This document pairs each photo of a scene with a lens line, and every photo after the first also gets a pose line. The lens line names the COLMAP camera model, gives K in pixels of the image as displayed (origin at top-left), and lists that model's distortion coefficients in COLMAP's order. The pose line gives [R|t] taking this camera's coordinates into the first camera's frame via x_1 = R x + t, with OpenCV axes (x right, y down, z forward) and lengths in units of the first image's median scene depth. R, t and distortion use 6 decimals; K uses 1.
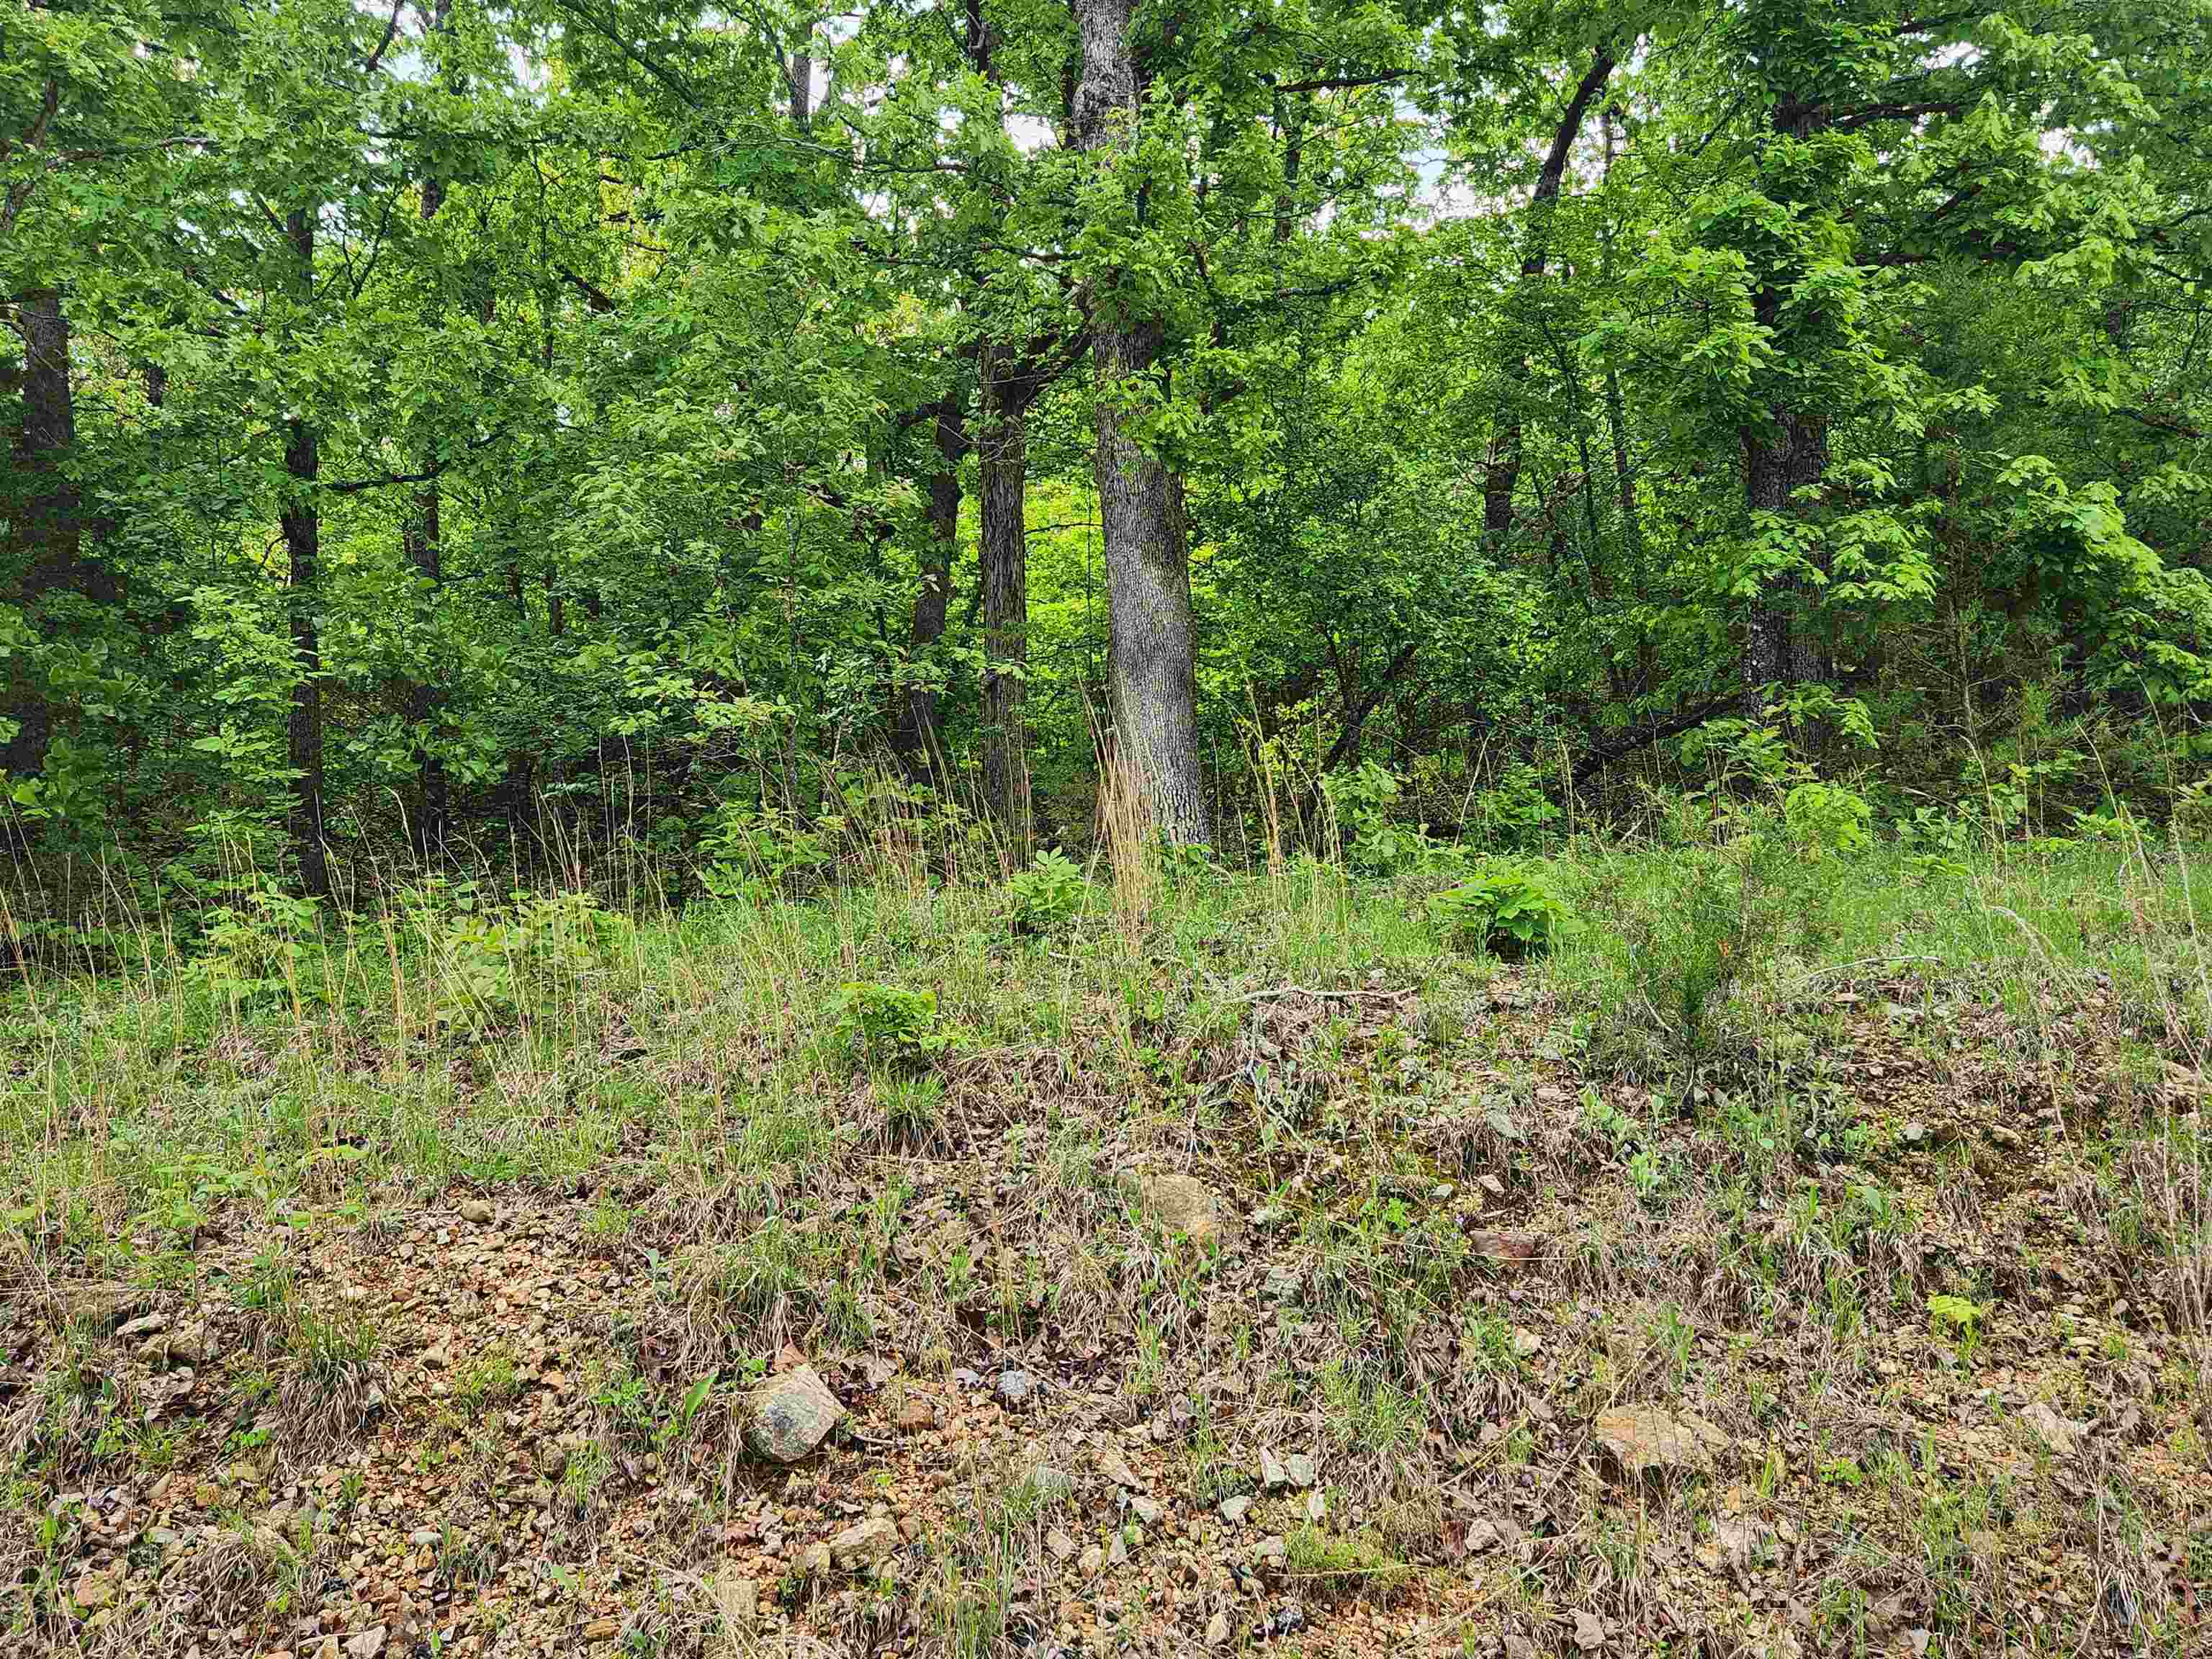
lens RADIAL K [[1771.9, 0, 1071.7], [0, 1771.9, 846.9], [0, 0, 1]] dist [0.062215, -0.068443]
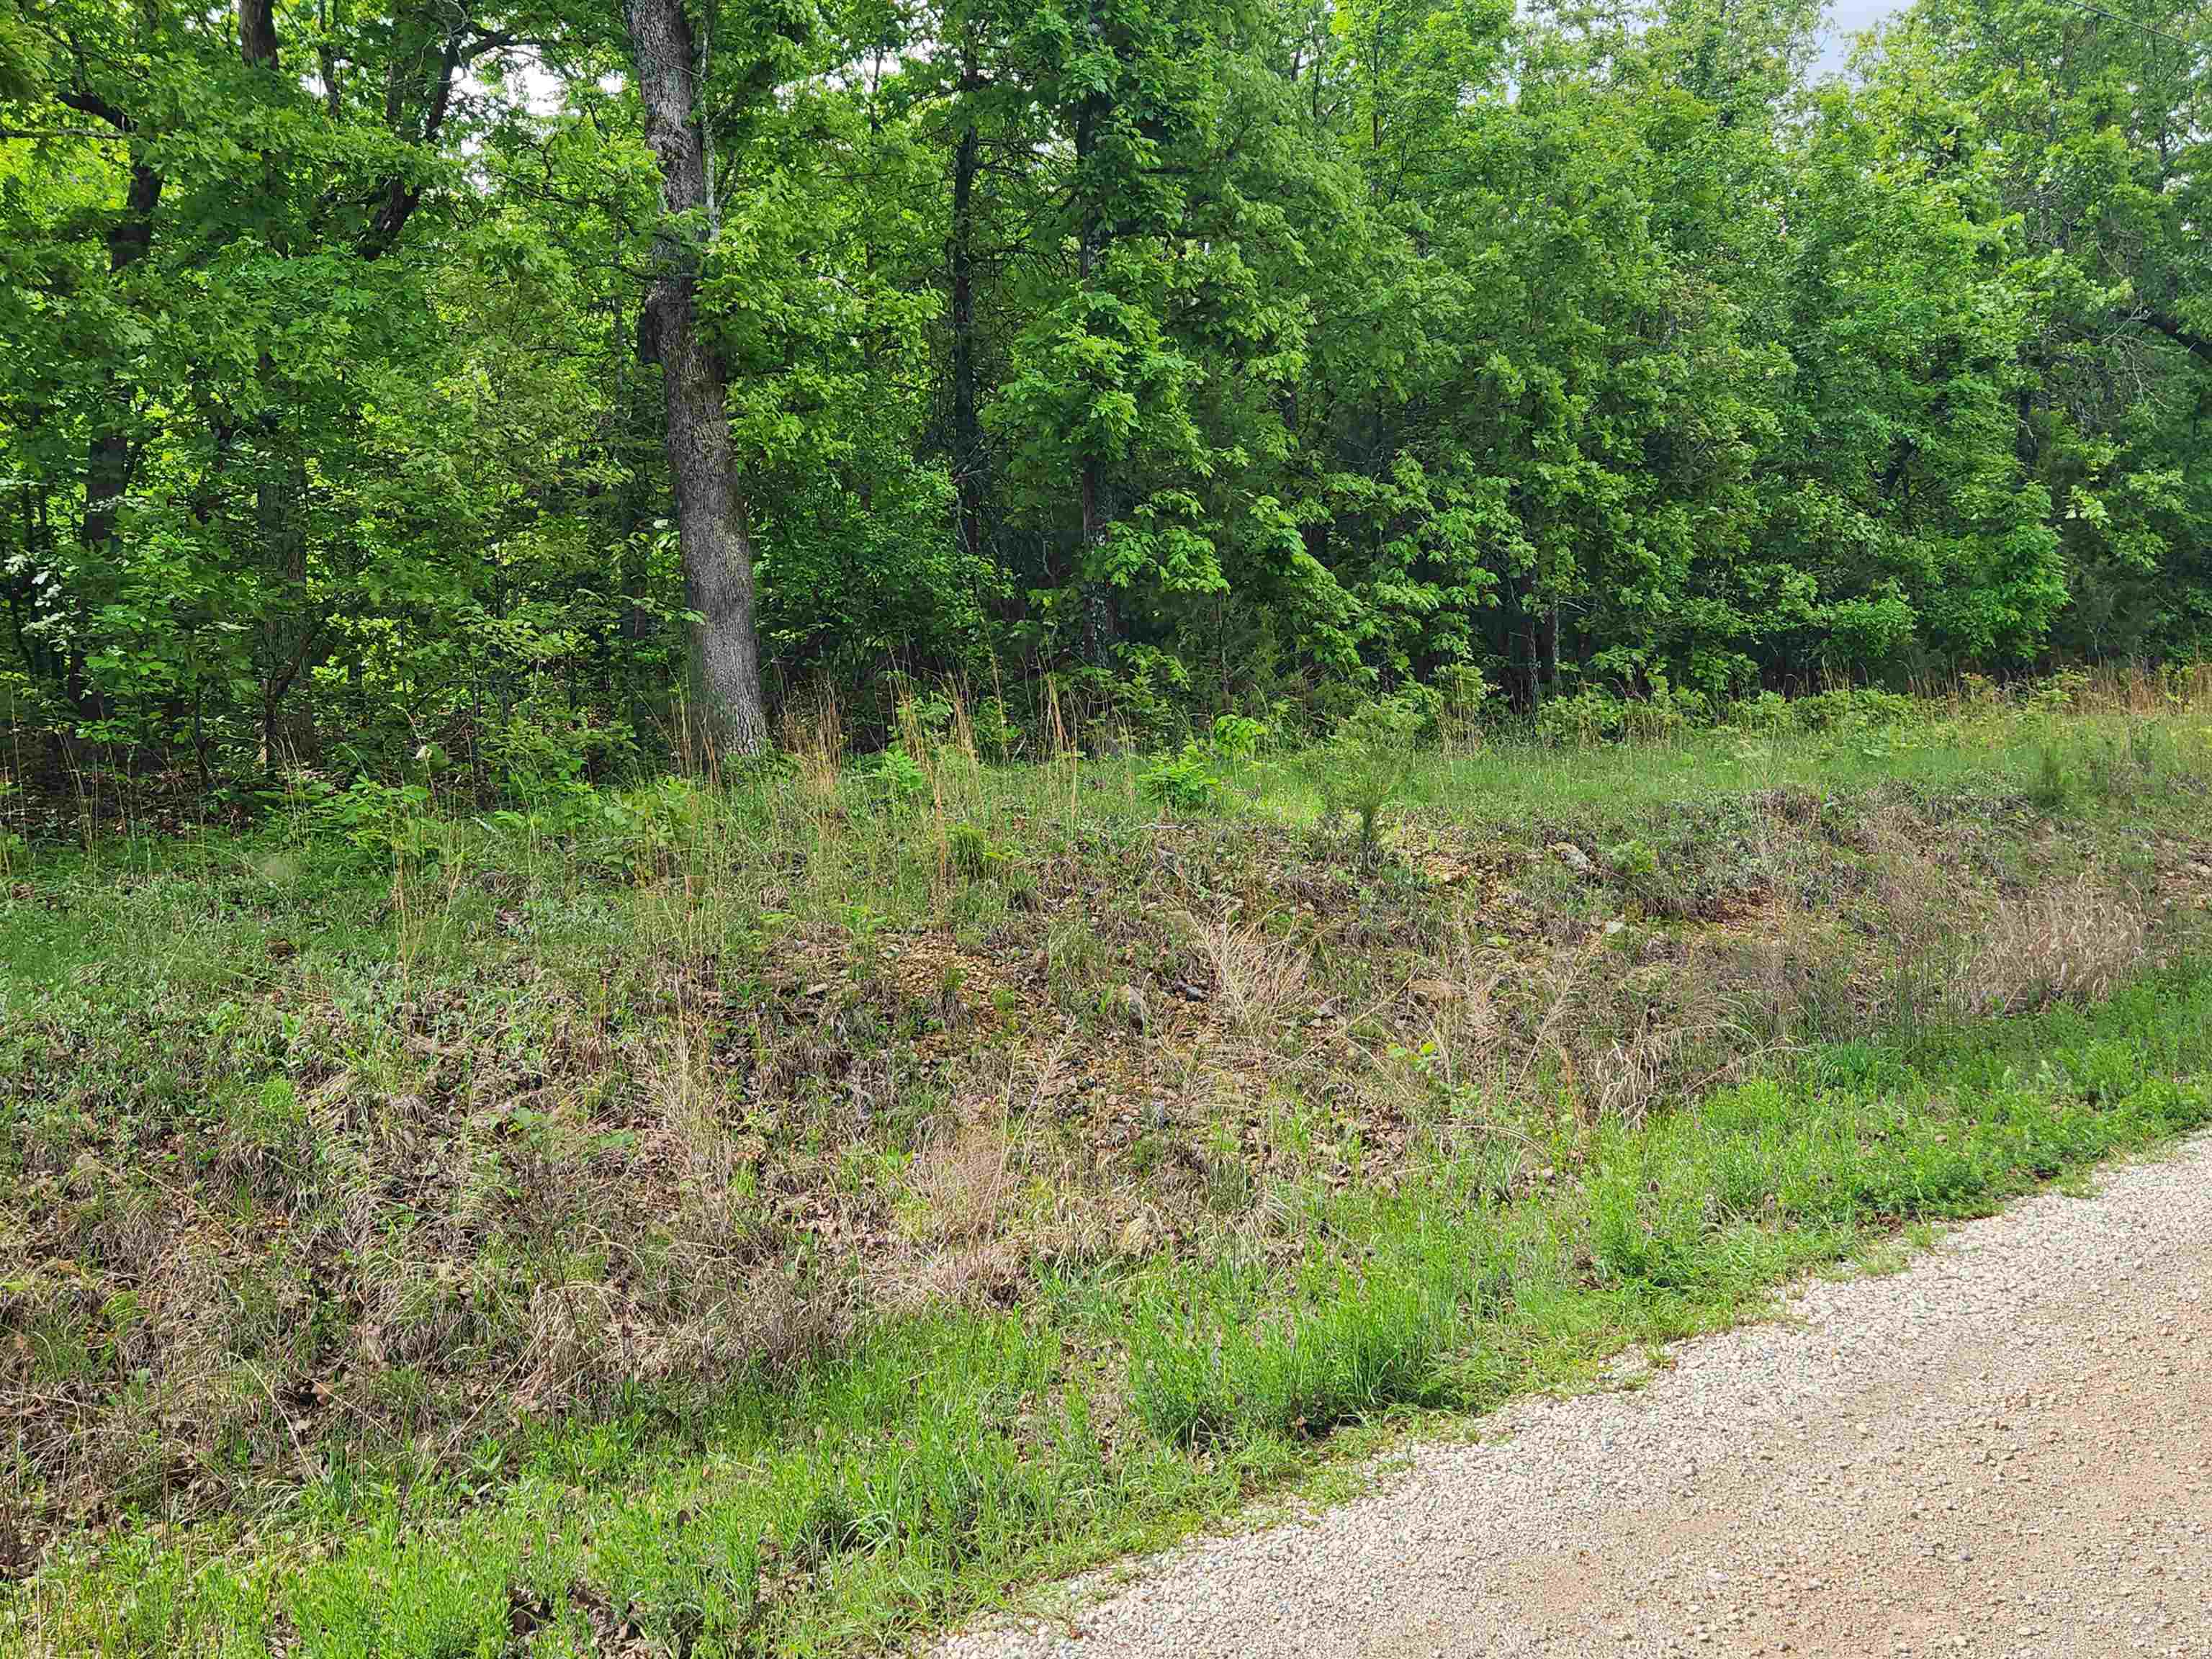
lens RADIAL K [[2225.3, 0, 1106.0], [0, 2225.3, 829.5], [0, 0, 1]] dist [0.104814, -0.131646]
pose [[0.813861, -0.022463, 0.580625, -0.662156], [0.012586, 0.999700, 0.021033, 0.018350], [-0.580923, -0.009810, 0.813899, -0.438353]]
